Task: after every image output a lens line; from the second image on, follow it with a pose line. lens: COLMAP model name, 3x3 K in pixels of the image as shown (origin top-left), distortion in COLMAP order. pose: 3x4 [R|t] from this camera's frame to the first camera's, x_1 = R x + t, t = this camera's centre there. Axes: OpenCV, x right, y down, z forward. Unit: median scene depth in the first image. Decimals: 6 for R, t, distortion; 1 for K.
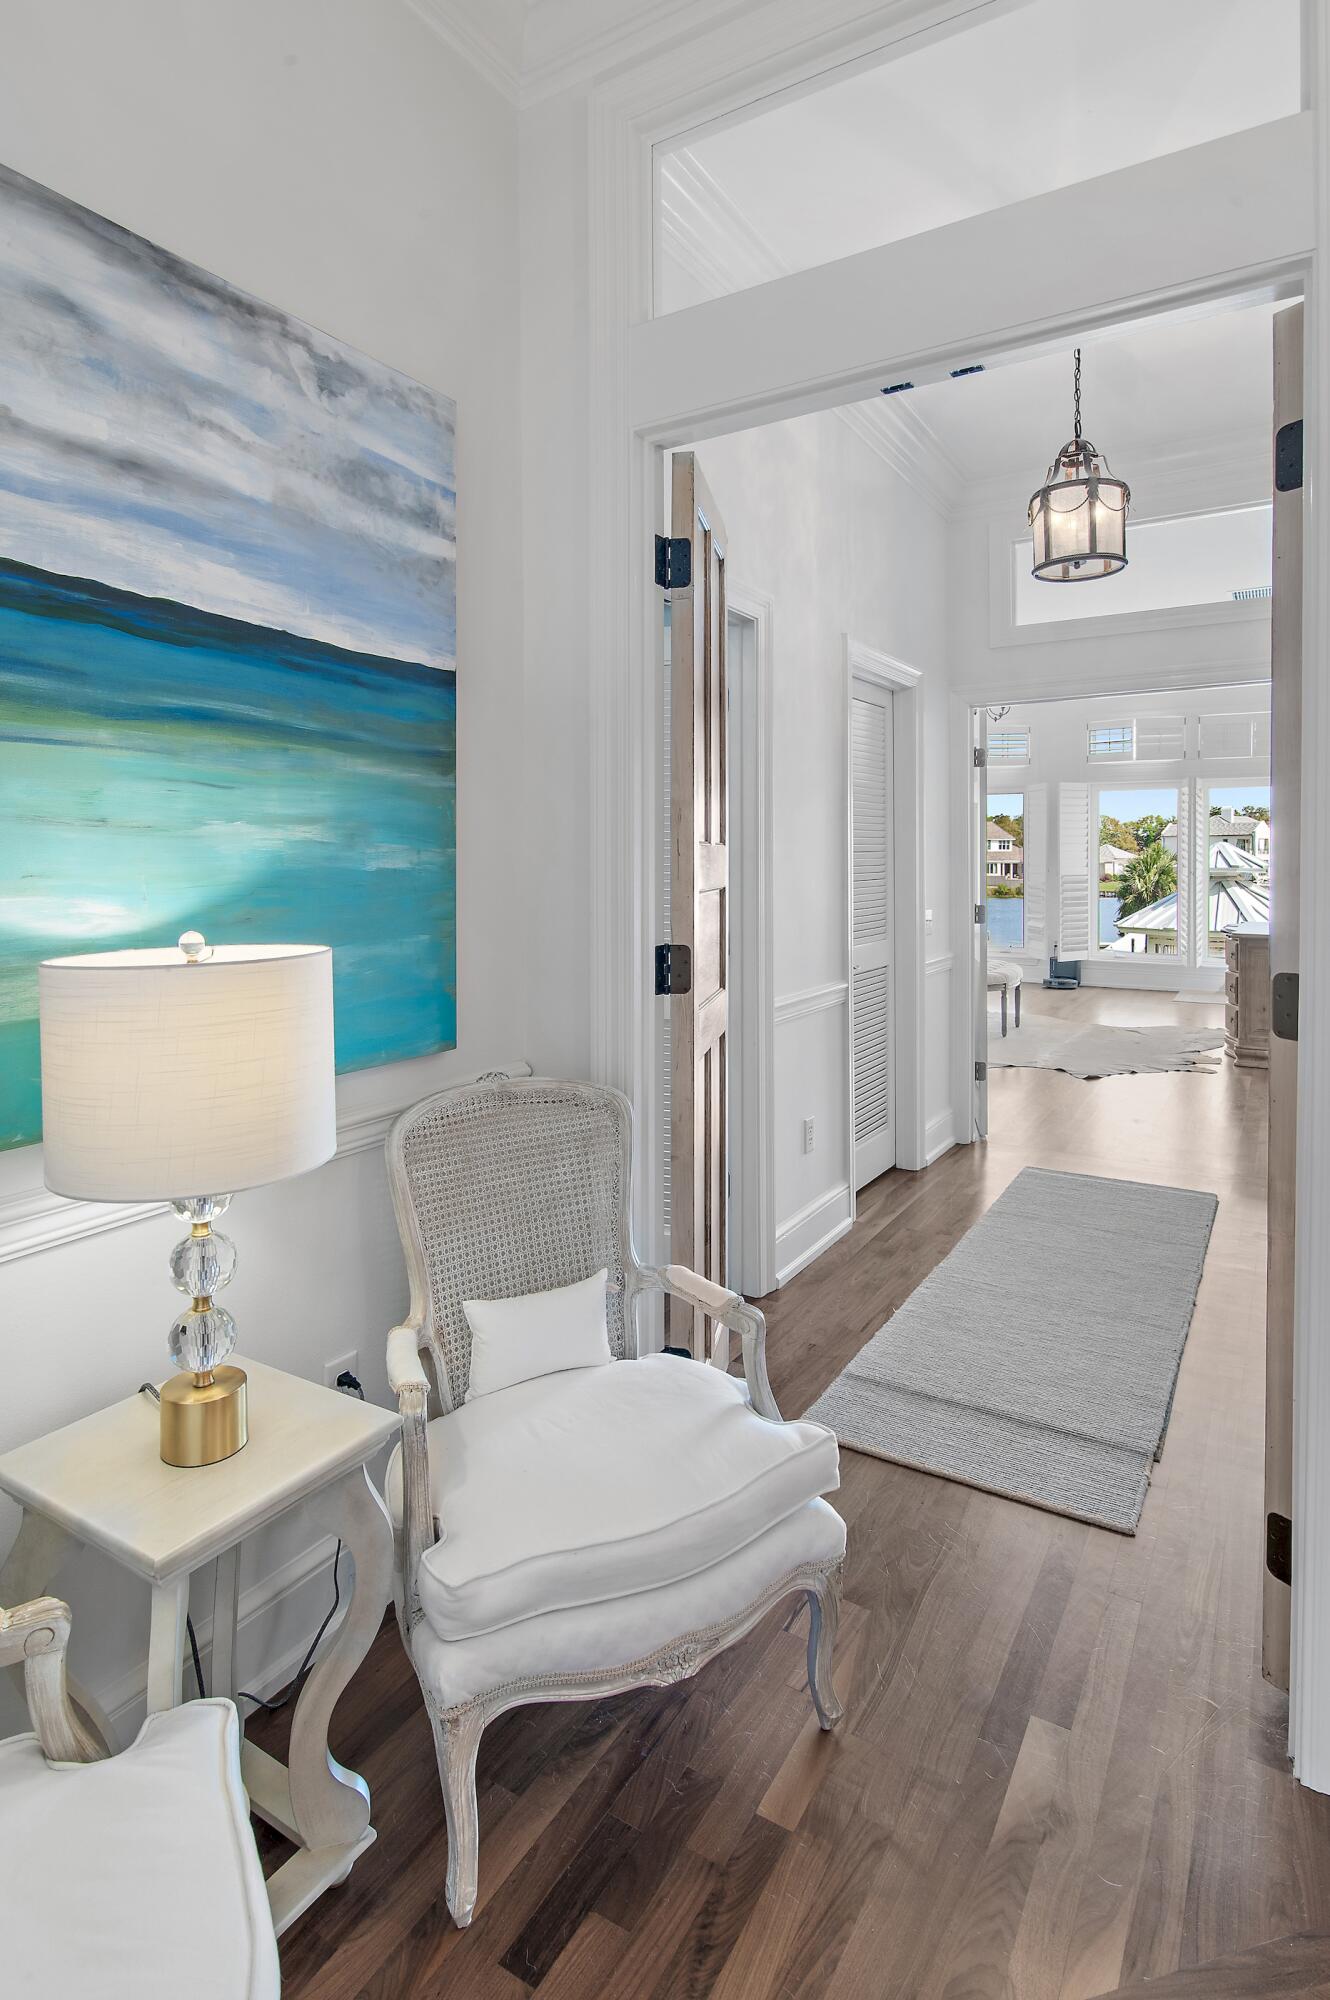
lens RADIAL K [[1059.9, 0, 642.3], [0, 1059.9, 858.4], [0, 0, 1]] dist [-0.003786, -0.000510]
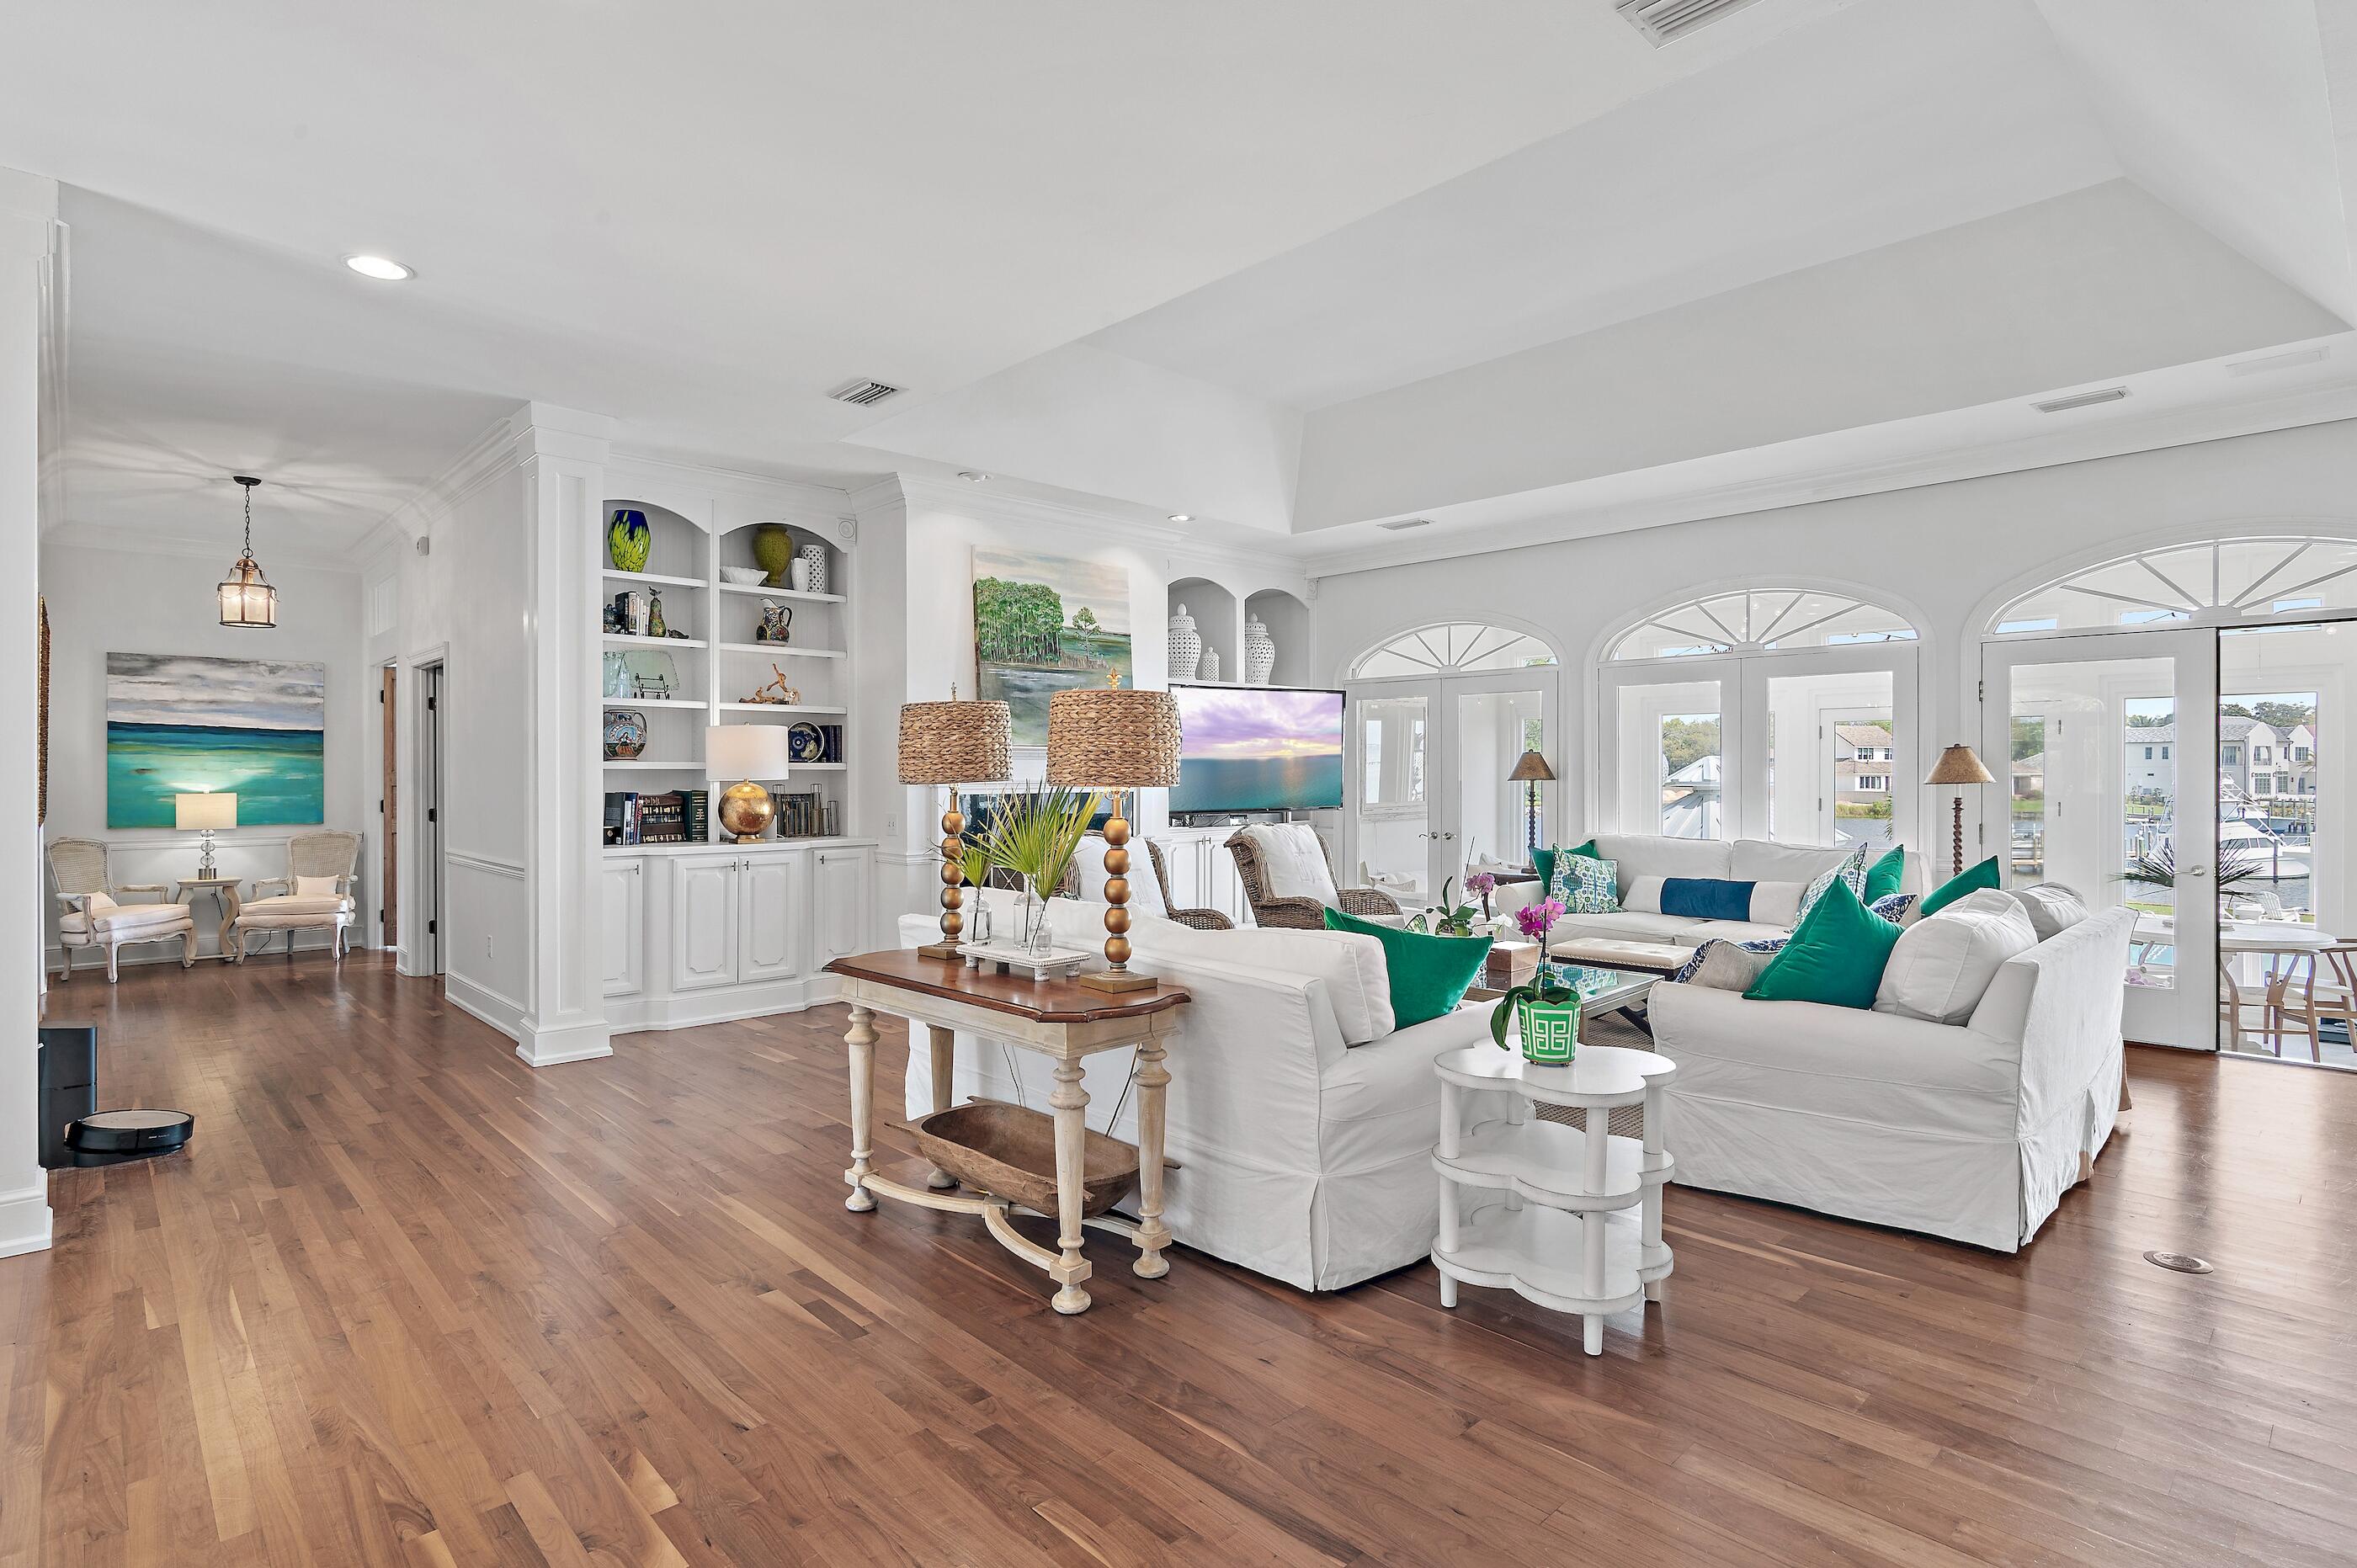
lens RADIAL K [[1174.7, 0, 1174.8], [0, 1174.7, 772.9], [0, 0, 1]] dist [-0.000380, -0.001872]
pose [[0.969765, 0.003051, -0.244021, 4.678230], [-0.003617, 0.999992, -0.001874, -0.019854], [0.244013, 0.002700, 0.969768, -2.928575]]
